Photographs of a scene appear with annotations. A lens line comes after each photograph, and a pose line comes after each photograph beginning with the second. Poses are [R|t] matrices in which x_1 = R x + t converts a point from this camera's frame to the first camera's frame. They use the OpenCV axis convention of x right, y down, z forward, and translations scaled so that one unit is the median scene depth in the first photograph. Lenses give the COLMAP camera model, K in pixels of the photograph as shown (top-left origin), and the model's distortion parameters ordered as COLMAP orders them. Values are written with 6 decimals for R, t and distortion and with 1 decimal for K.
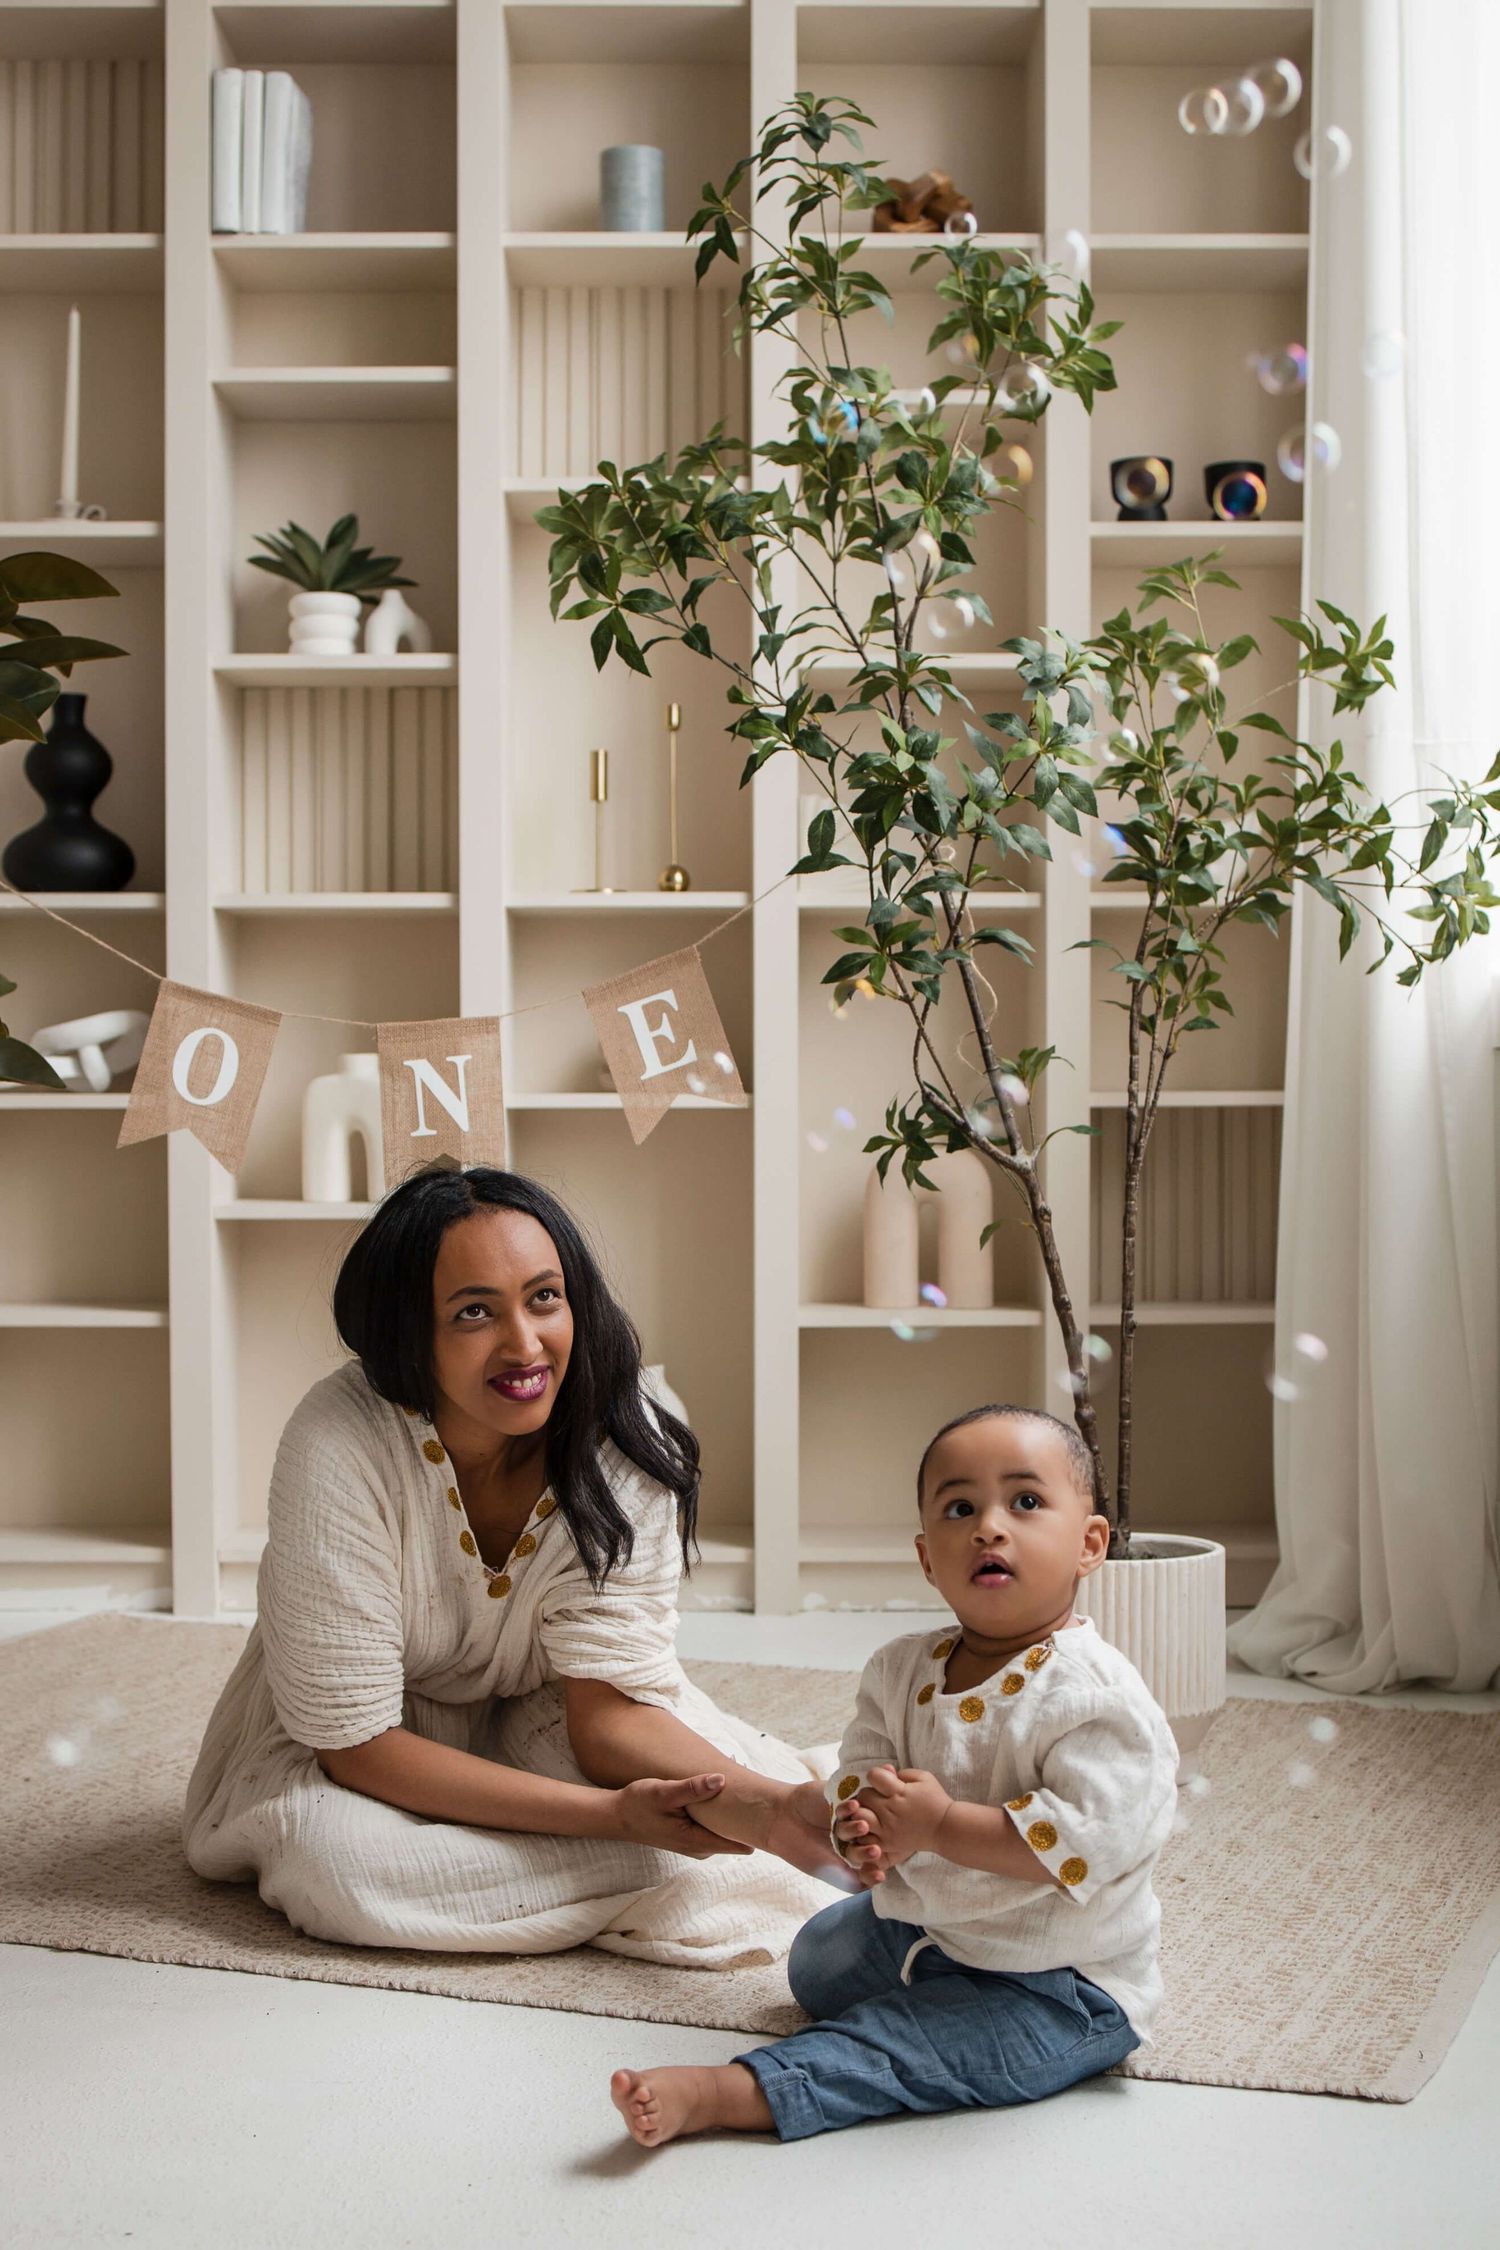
lens RADIAL K [[3228.6, 0, 750.5], [0, 3228.6, 1192.2], [0, 0, 1]] dist [-0.111738, 0.033637]
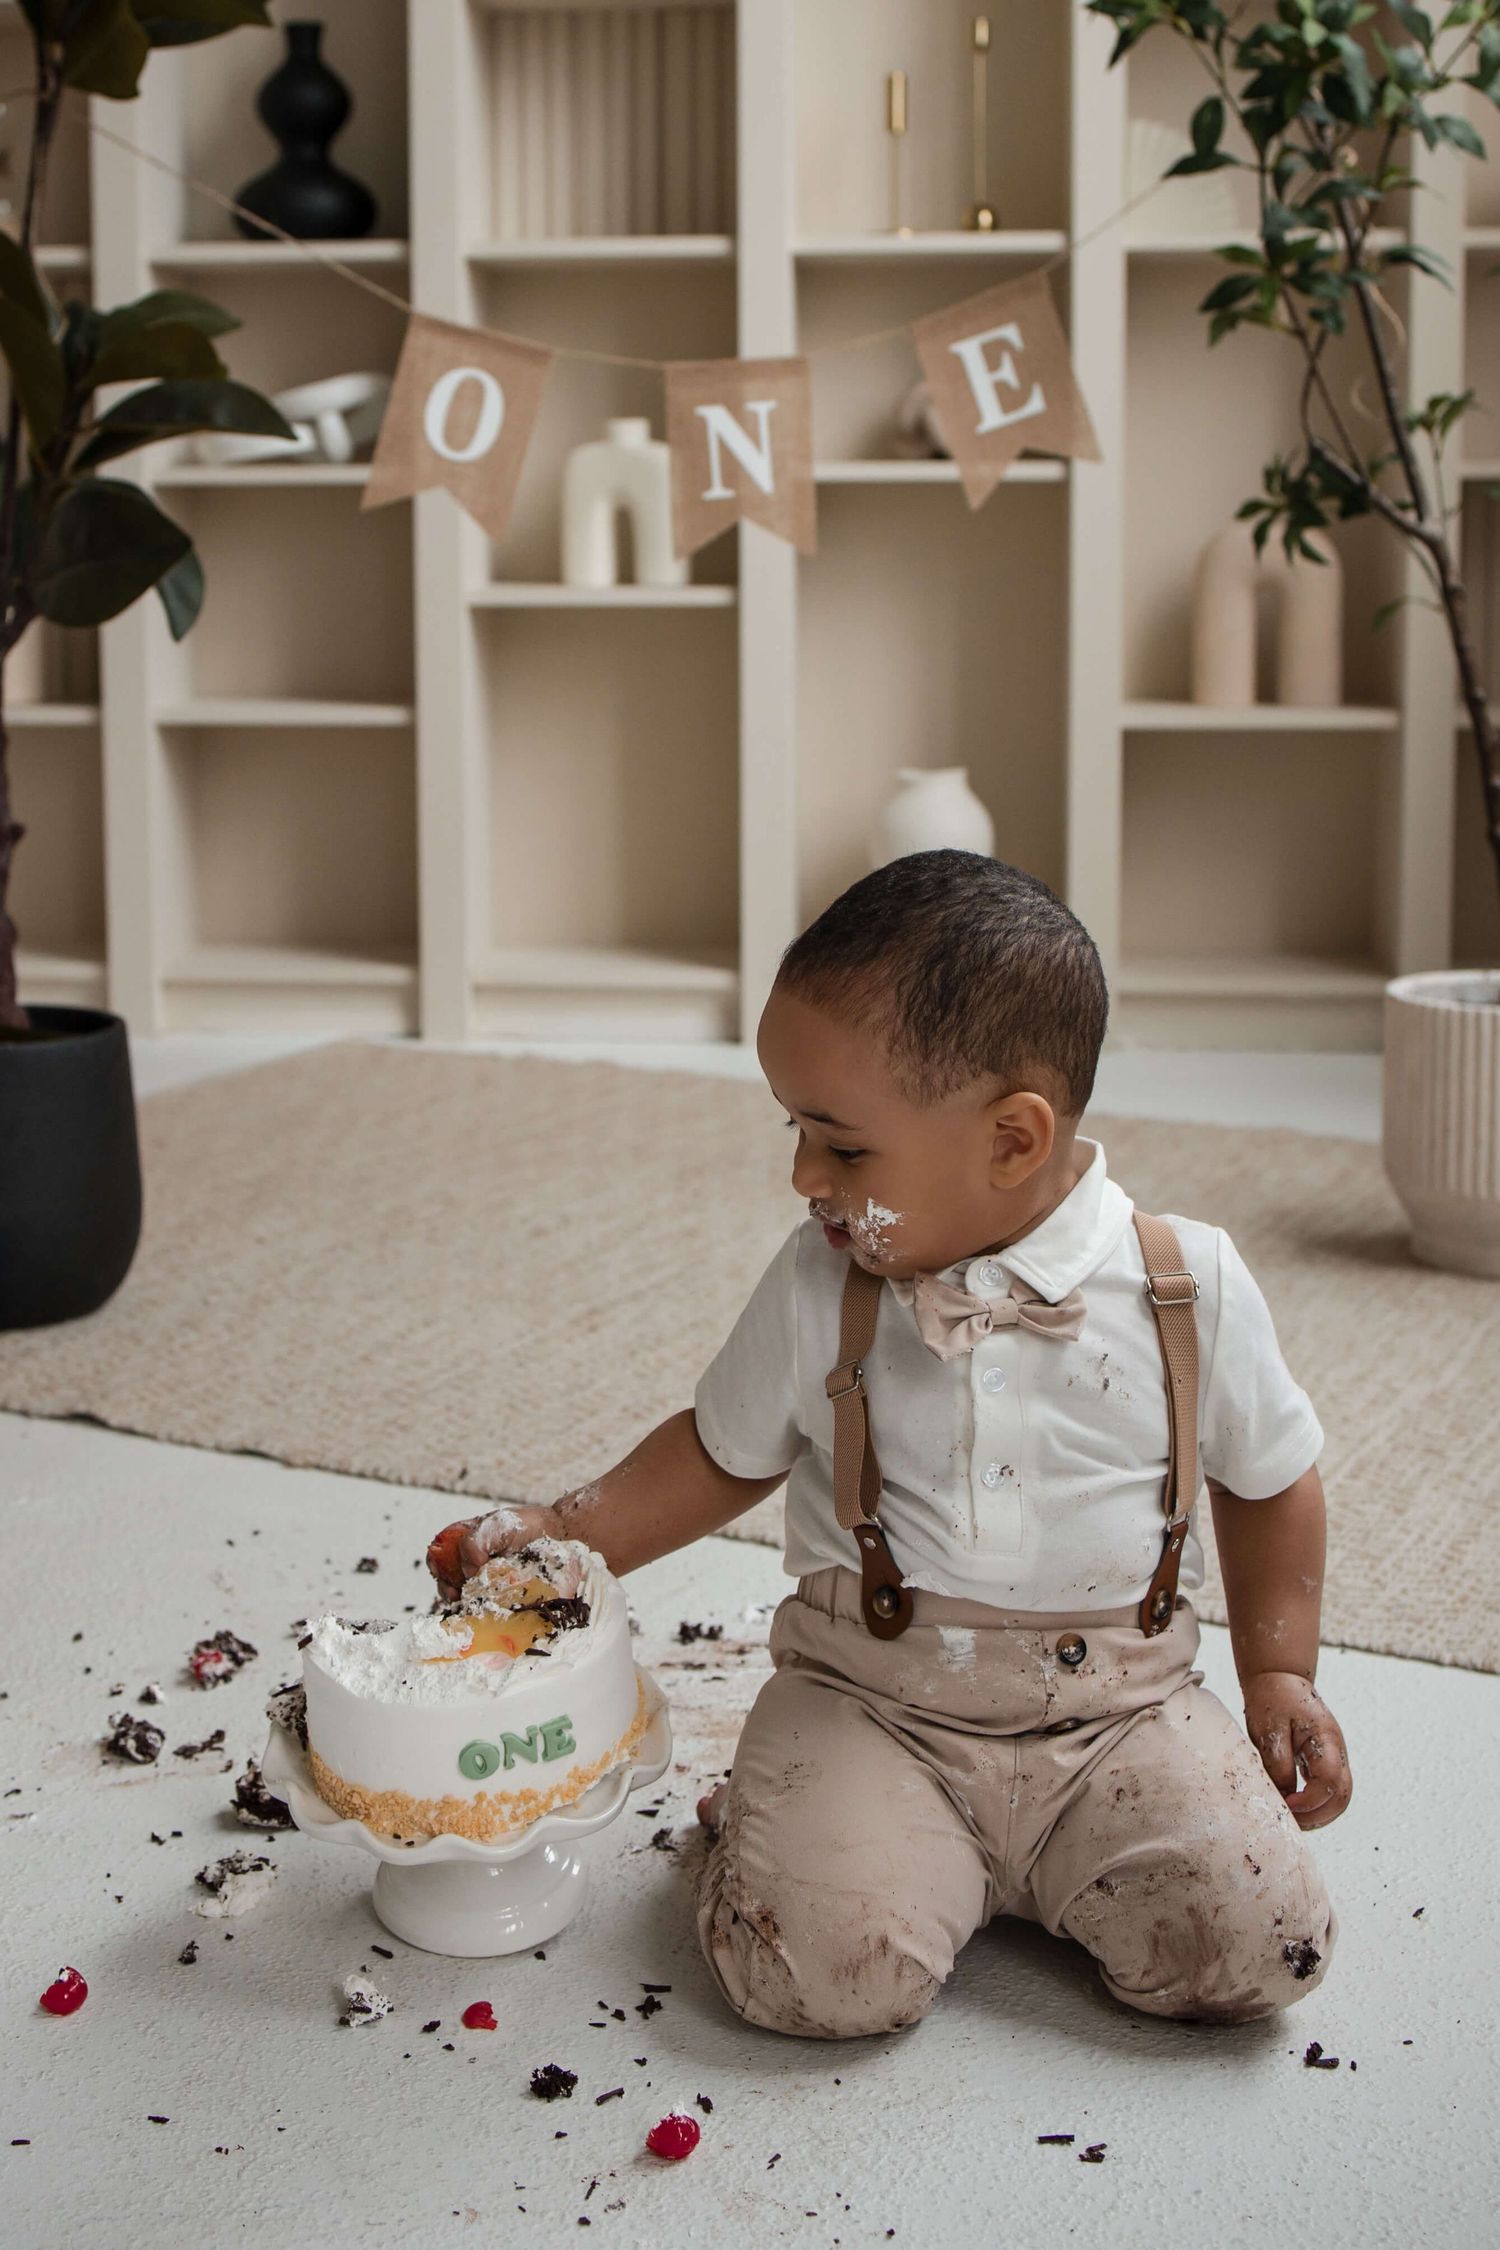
lens RADIAL K [[3140.0, 0, 569.9], [0, 3140.0, 822.5], [0, 0, 1]] dist [-0.099883, 0.000266]
pose [[0.991898, 0.008242, -0.126768, -0.033023], [0.000801, 0.997467, 0.071120, 0.008335], [0.127033, -0.070645, 0.989380, 0.165132]]
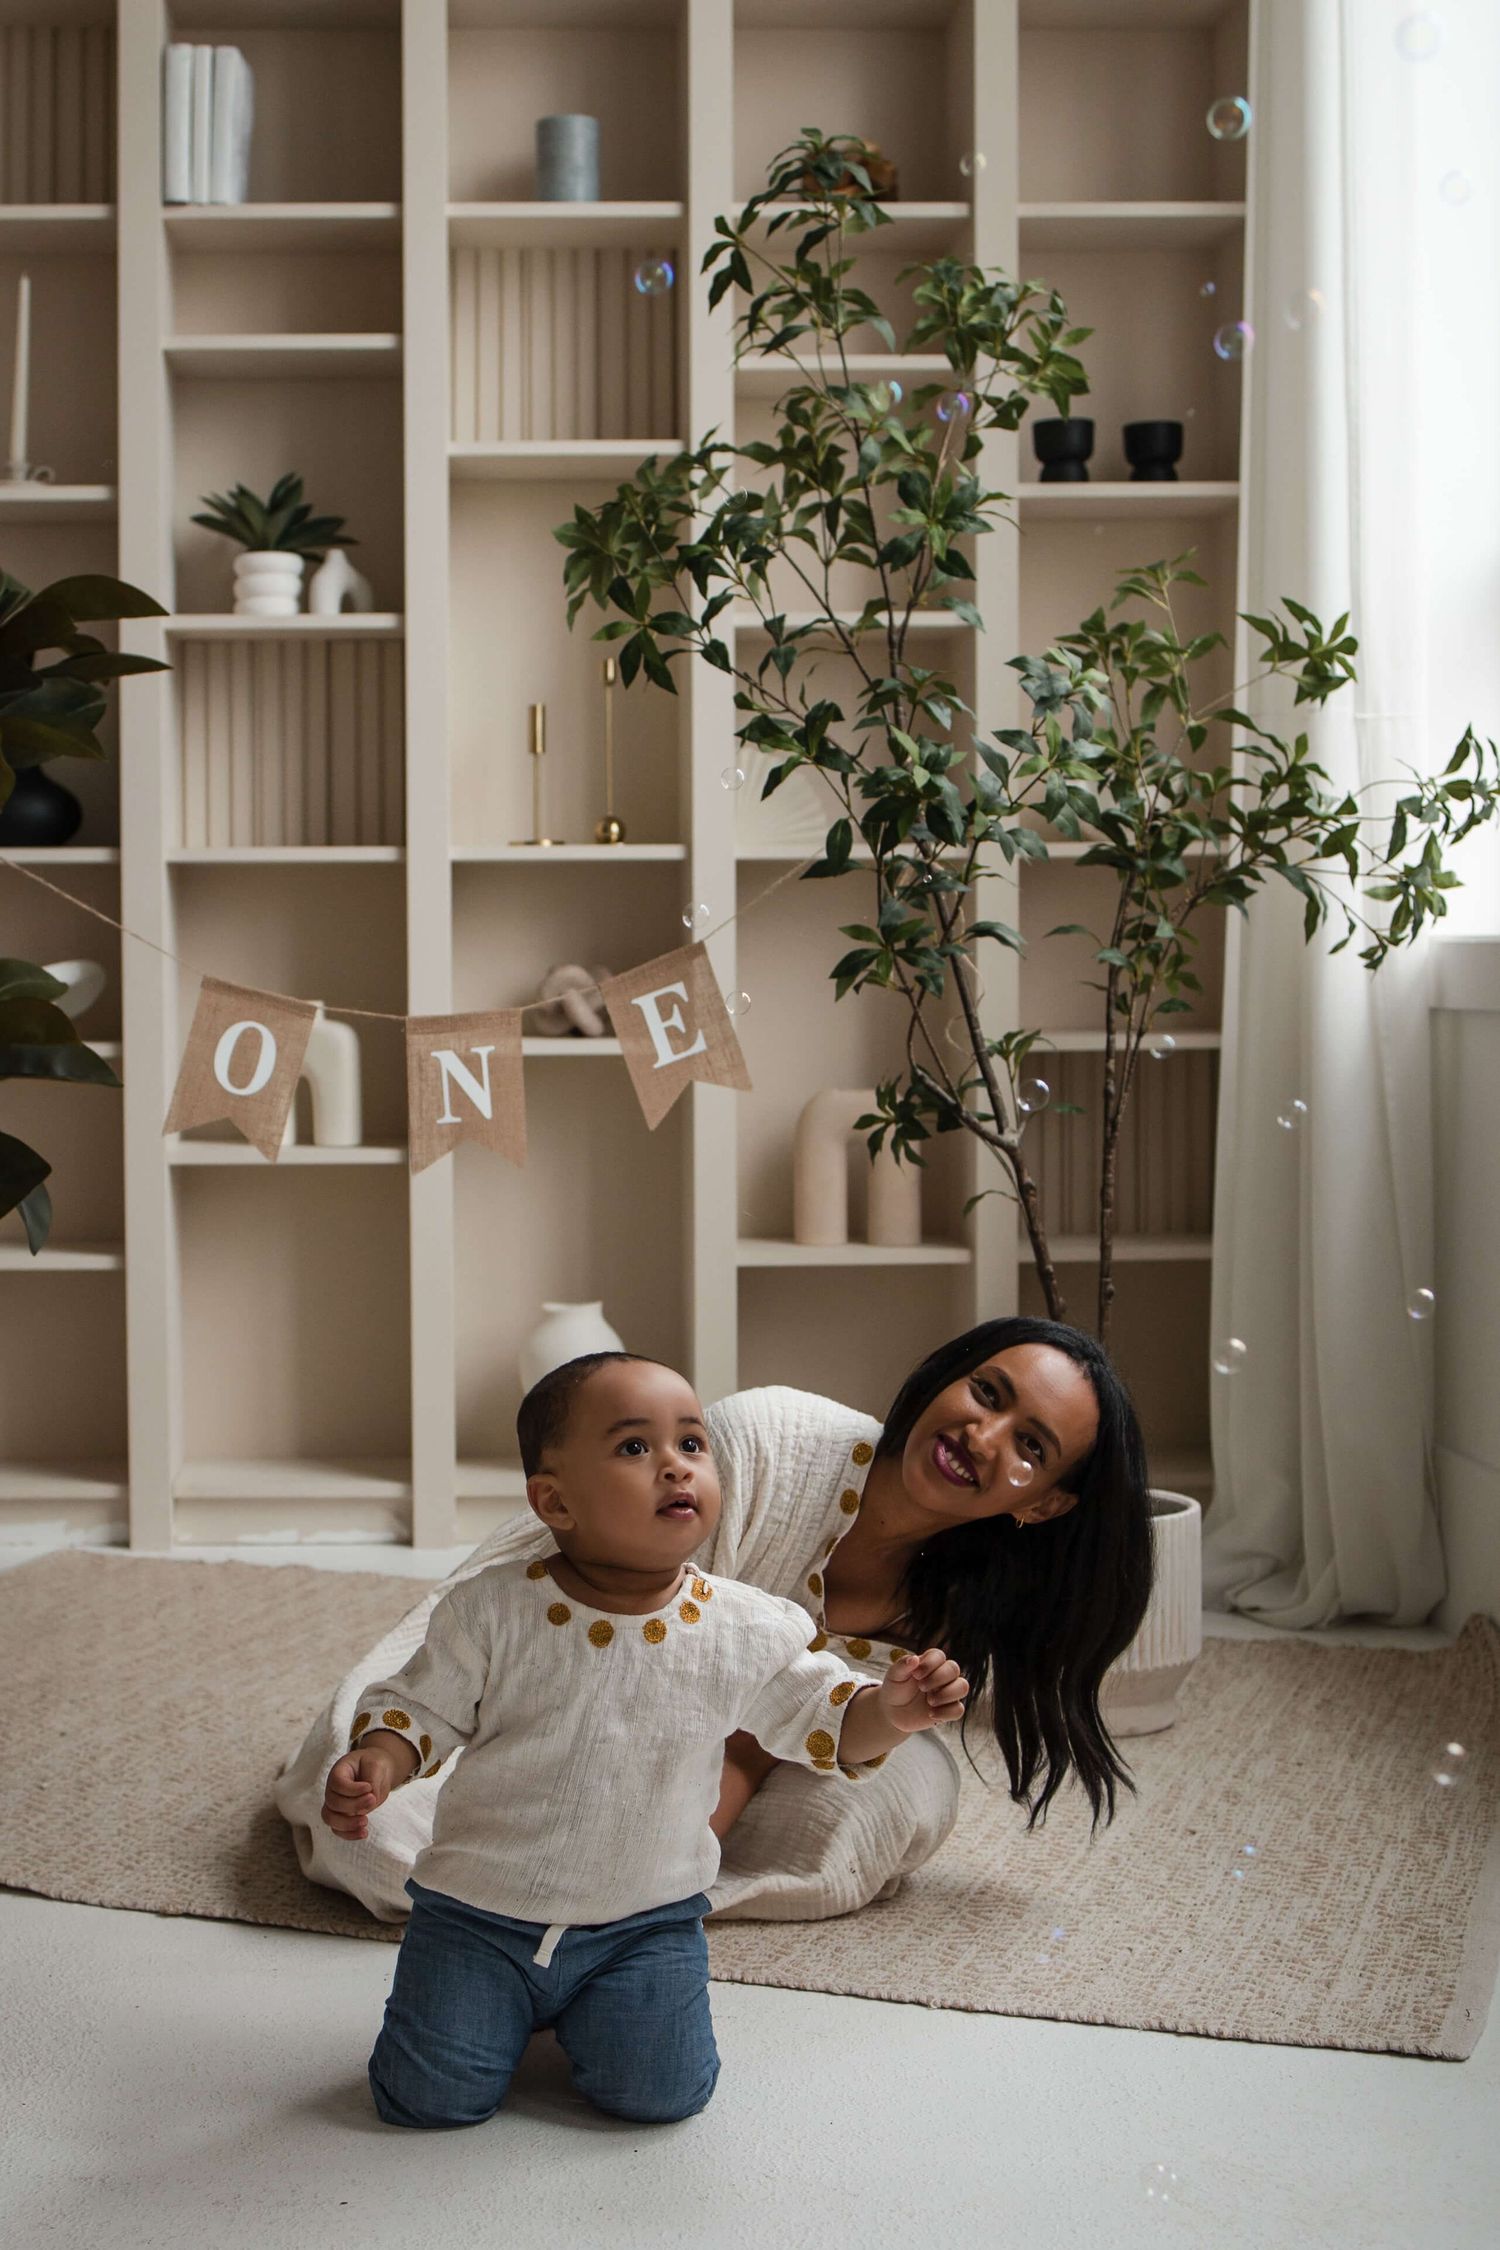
lens RADIAL K [[3343.3, 0, 469.3], [0, 3343.3, 1033.9], [0, 0, 1]] dist [-0.106115, 0.093846]
pose [[0.999986, -0.005196, -0.001044, -0.087885], [0.005202, 0.999970, 0.005690, -0.049543], [0.001014, -0.005696, 0.999983, -0.084145]]
